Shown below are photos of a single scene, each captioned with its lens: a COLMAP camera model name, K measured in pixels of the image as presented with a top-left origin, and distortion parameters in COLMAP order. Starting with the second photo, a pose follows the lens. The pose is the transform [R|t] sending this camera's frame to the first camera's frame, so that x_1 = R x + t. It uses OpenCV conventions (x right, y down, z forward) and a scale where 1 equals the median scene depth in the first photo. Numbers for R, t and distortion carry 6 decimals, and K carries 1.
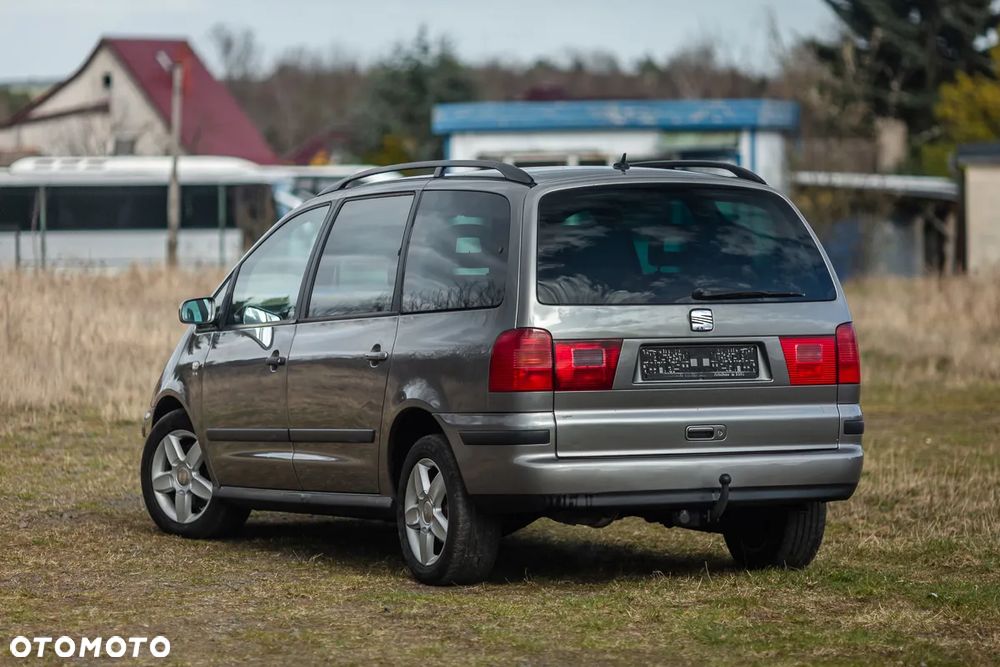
lens RADIAL K [[4535.7, 0, 500.2], [0, 4535.7, 332.9], [0, 0, 1]] dist [-0.300715, 5.262810]
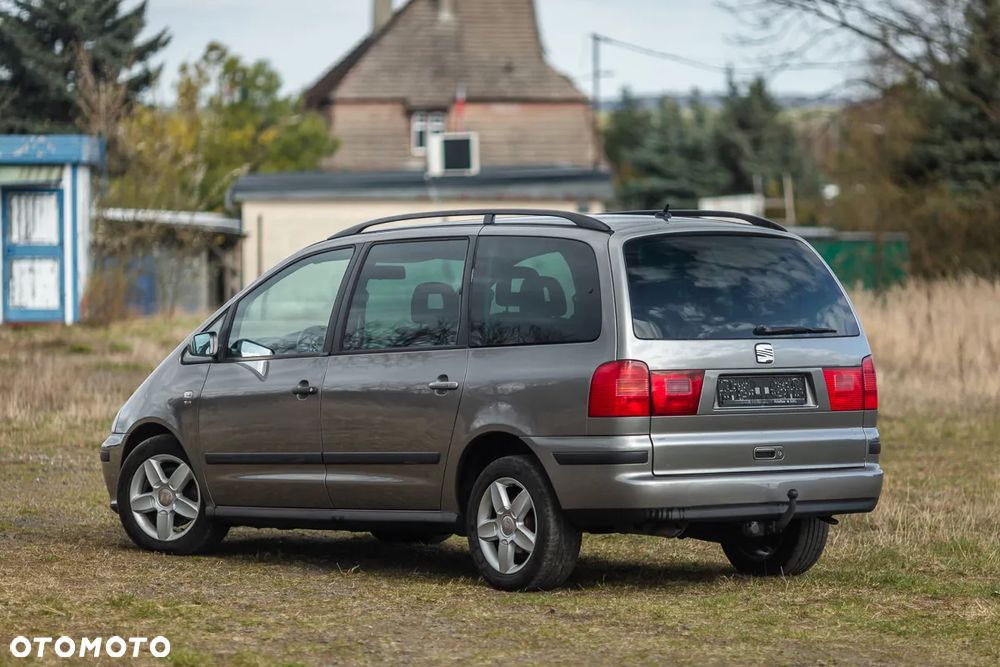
lens RADIAL K [[4535.7, 0, 500.2], [0, 4535.7, 332.9], [0, 0, 1]] dist [-0.300715, 5.262810]
pose [[0.974854, 0.001833, 0.222835, -0.270421], [-0.000026, 0.999967, -0.008111, 0.001286], [-0.222843, 0.007901, 0.974822, -0.084291]]
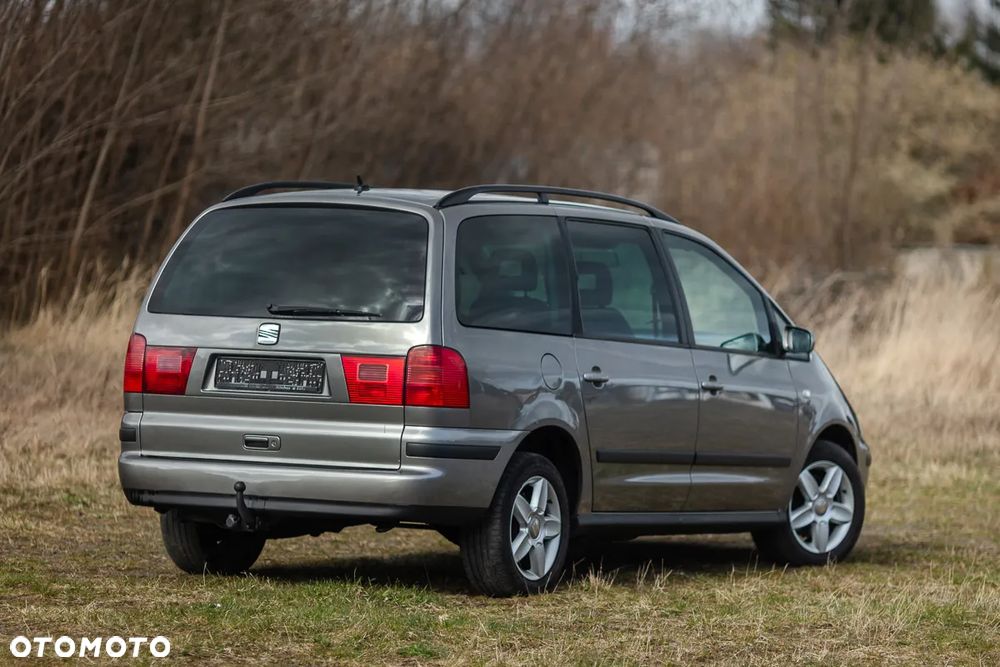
lens RADIAL K [[4535.7, 0, 500.2], [0, 4535.7, 332.9], [0, 0, 1]] dist [-0.300715, 5.262810]
pose [[0.574831, 0.037676, -0.817404, 0.922246], [-0.046436, 0.998832, 0.013383, -0.019422], [0.816953, 0.030264, 0.575909, 0.444625]]
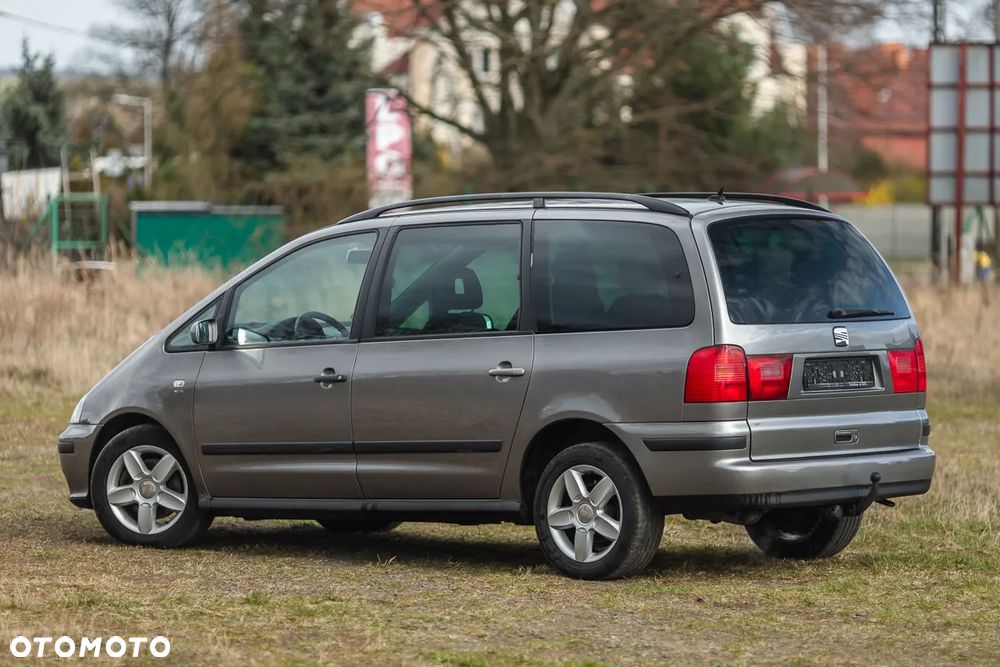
lens RADIAL K [[4535.7, 0, 500.2], [0, 4535.7, 332.9], [0, 0, 1]] dist [-0.300715, 5.262810]
pose [[0.915589, -0.008464, 0.402025, -0.484382], [0.009601, 0.999954, -0.000815, -0.003618], [-0.402000, 0.004606, 0.915628, 0.004106]]
